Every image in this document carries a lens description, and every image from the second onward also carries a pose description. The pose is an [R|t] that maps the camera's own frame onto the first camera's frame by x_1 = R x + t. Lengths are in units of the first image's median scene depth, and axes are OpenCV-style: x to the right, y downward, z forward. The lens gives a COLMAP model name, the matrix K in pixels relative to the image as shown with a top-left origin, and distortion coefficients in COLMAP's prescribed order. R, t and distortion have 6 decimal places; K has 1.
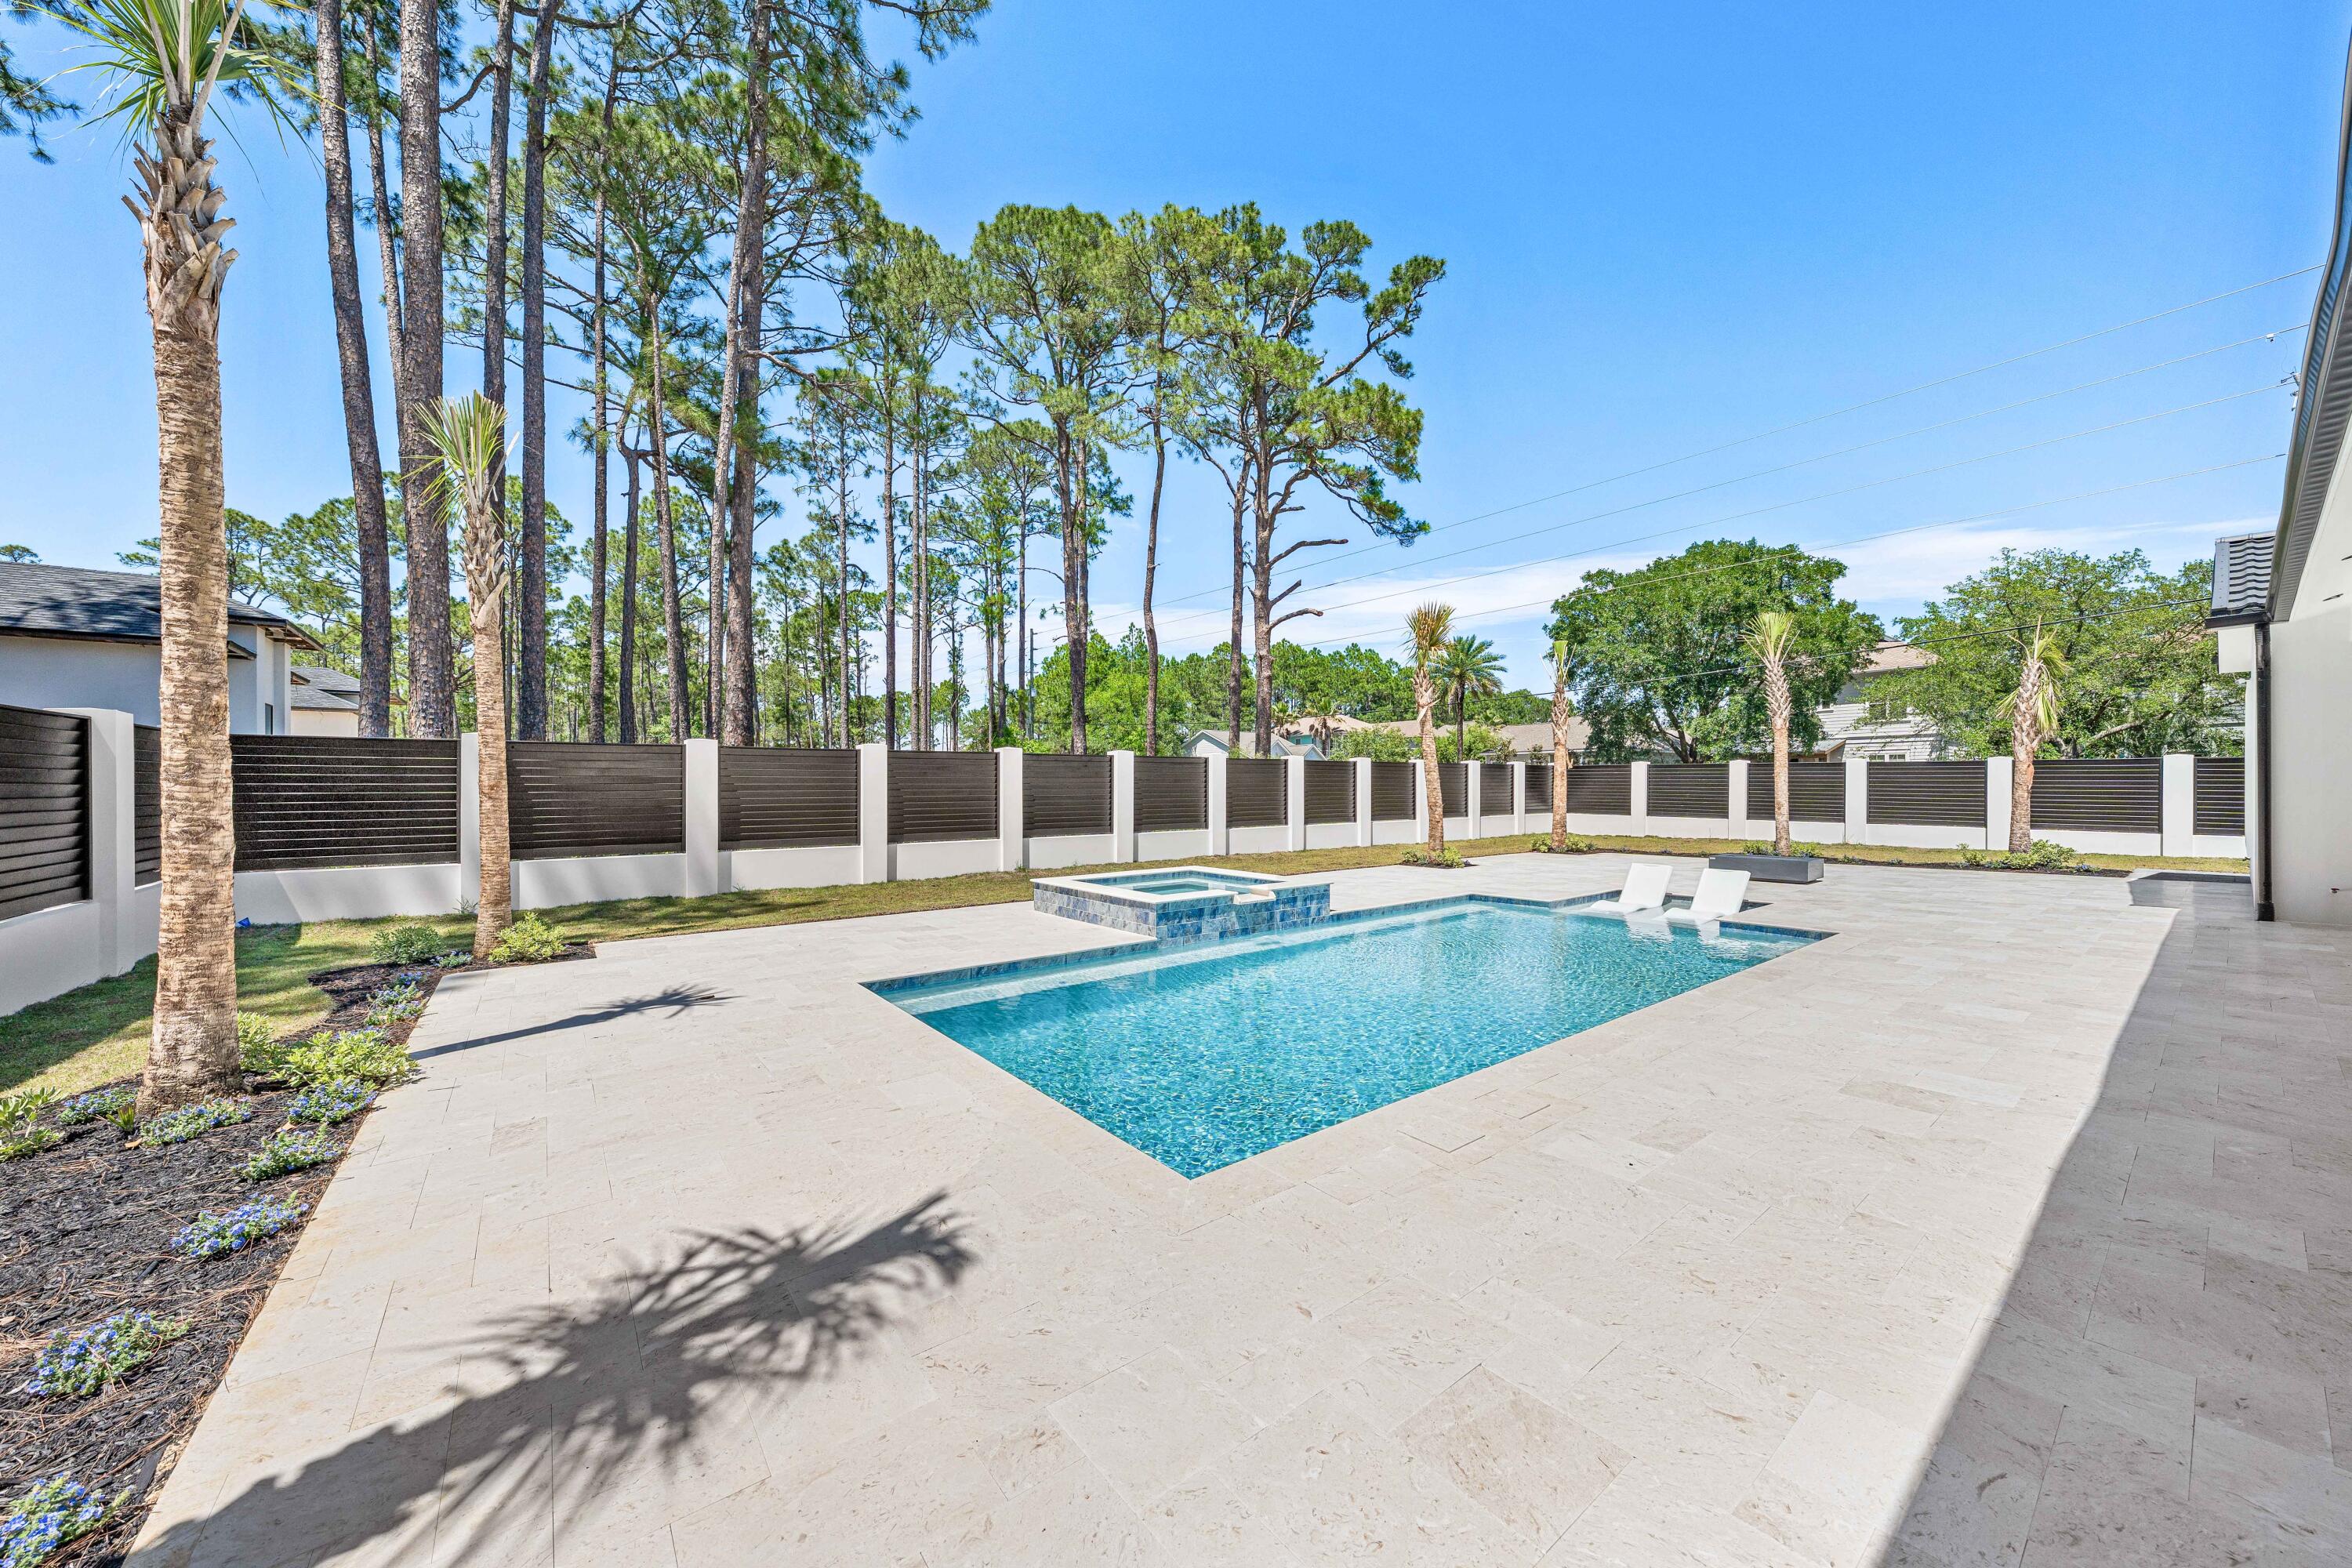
lens RADIAL K [[857.1, 0, 1176.3], [0, 857.1, 786.5], [0, 0, 1]] dist [-0.002207, 0.000071]
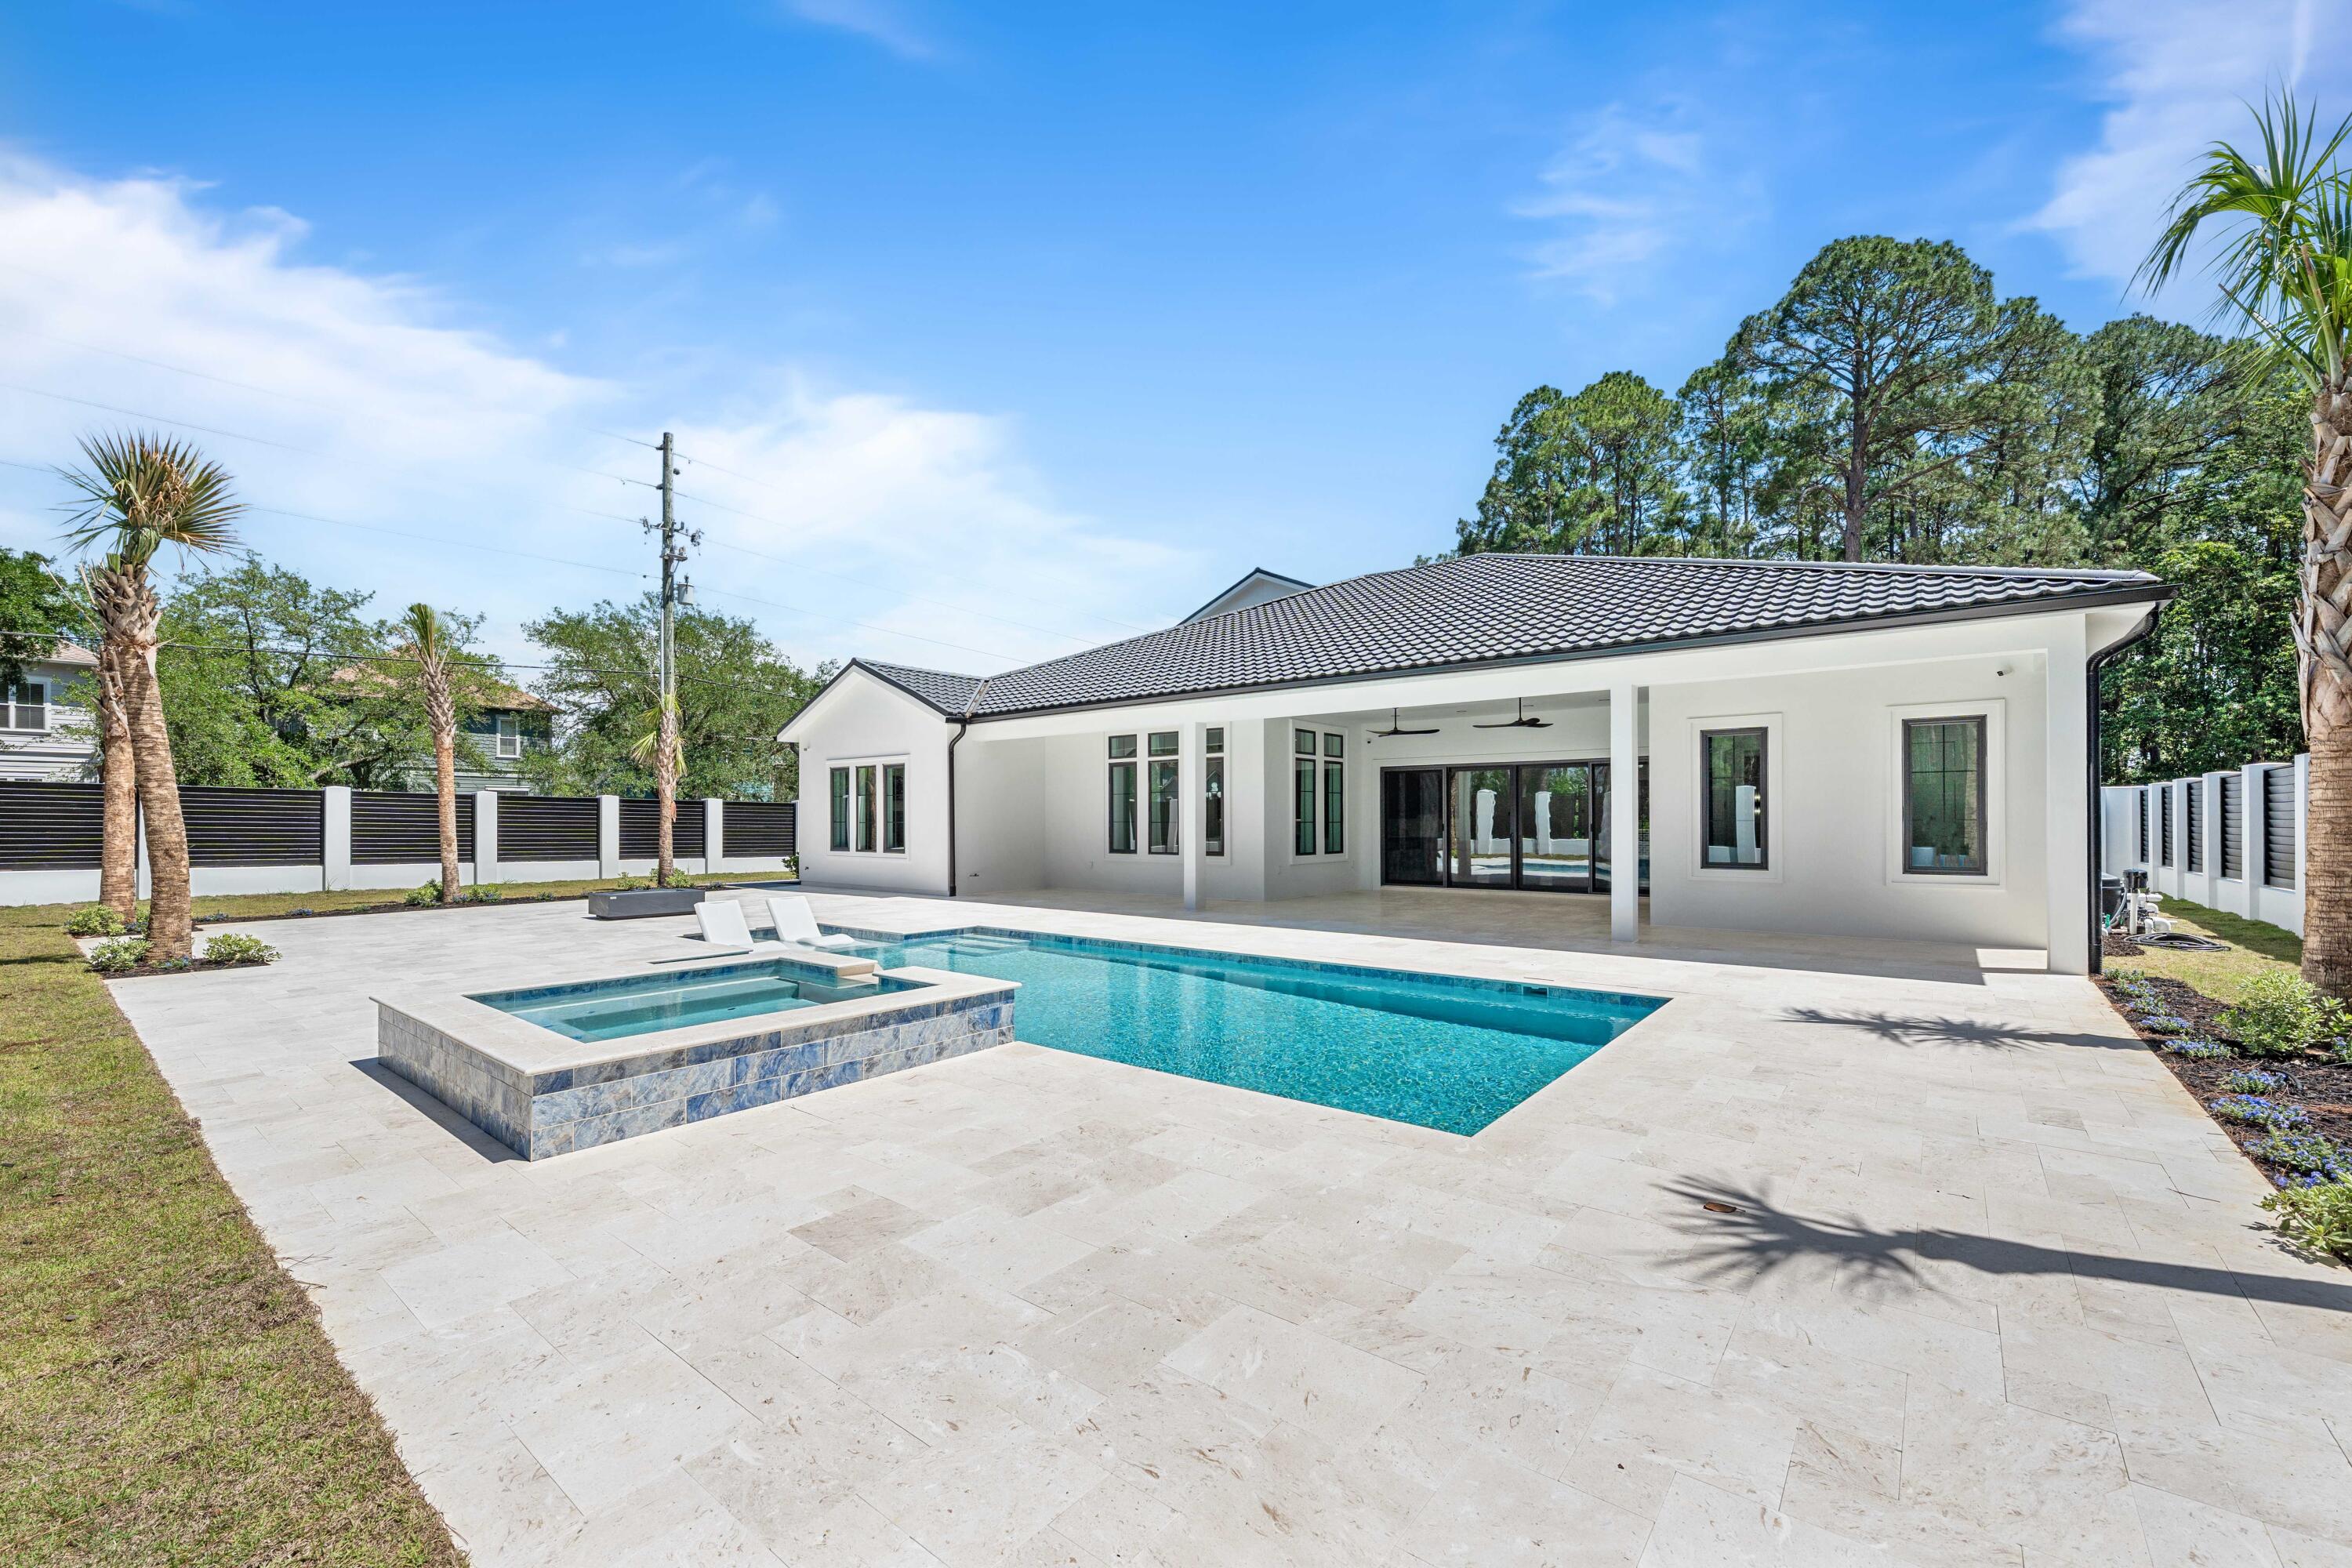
lens RADIAL K [[974.1, 0, 1006.5], [0, 974.1, 816.9], [0, 0, 1]] dist [-0.011490, -0.000512]
pose [[-0.156281, 0.013180, 0.987625, -0.661144], [-0.000231, 0.999910, -0.013381, 0.007551], [-0.987713, -0.002319, -0.156264, 0.939691]]
